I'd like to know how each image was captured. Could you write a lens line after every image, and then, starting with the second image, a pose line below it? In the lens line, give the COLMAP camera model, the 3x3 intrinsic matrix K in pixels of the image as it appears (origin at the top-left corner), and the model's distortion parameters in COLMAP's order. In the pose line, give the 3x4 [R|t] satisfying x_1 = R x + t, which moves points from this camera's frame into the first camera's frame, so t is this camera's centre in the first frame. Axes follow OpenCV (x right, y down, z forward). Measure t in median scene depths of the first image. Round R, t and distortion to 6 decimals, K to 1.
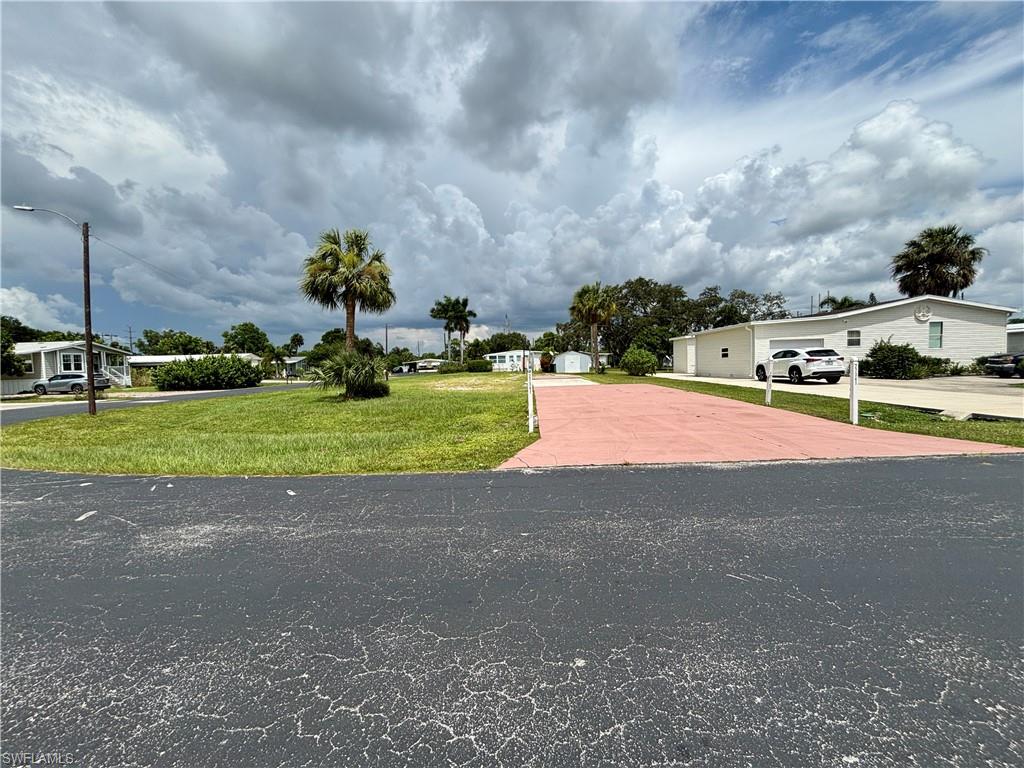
lens RADIAL K [[407.6, 0, 512.0], [0, 407.6, 384.0], [0, 0, 1]] dist [-0.002678, -0.000048]
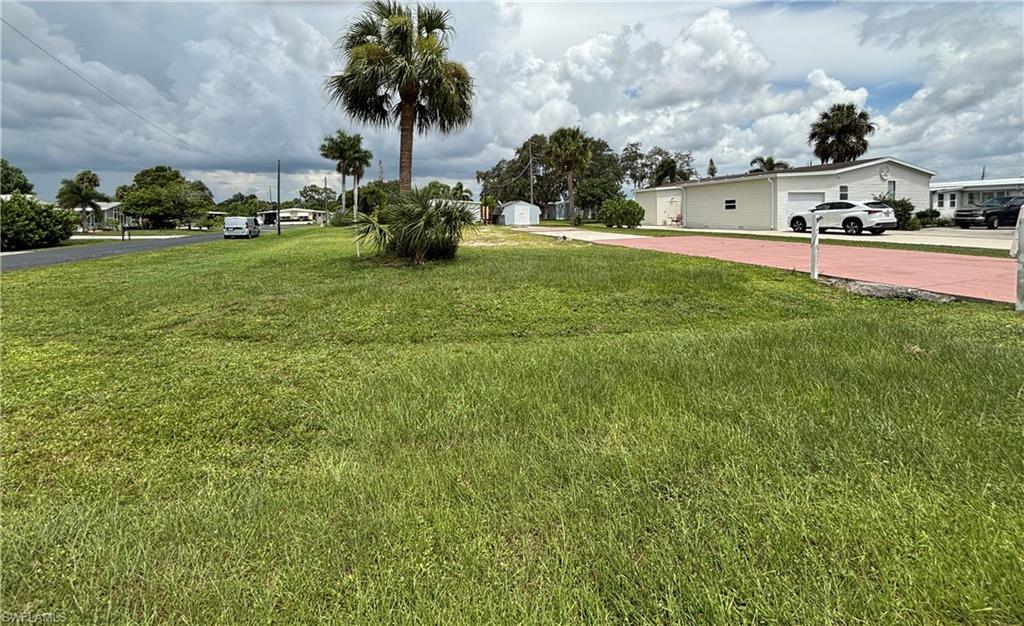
lens RADIAL K [[405.7, 0, 543.2], [0, 405.7, 255.4], [0, 0, 1]] dist [-0.003039, -0.000429]
pose [[0.928206, -0.026772, 0.371102, -0.168588], [0.009253, 0.998760, 0.048909, -0.002507], [-0.371952, -0.041964, 0.927303, 0.146223]]
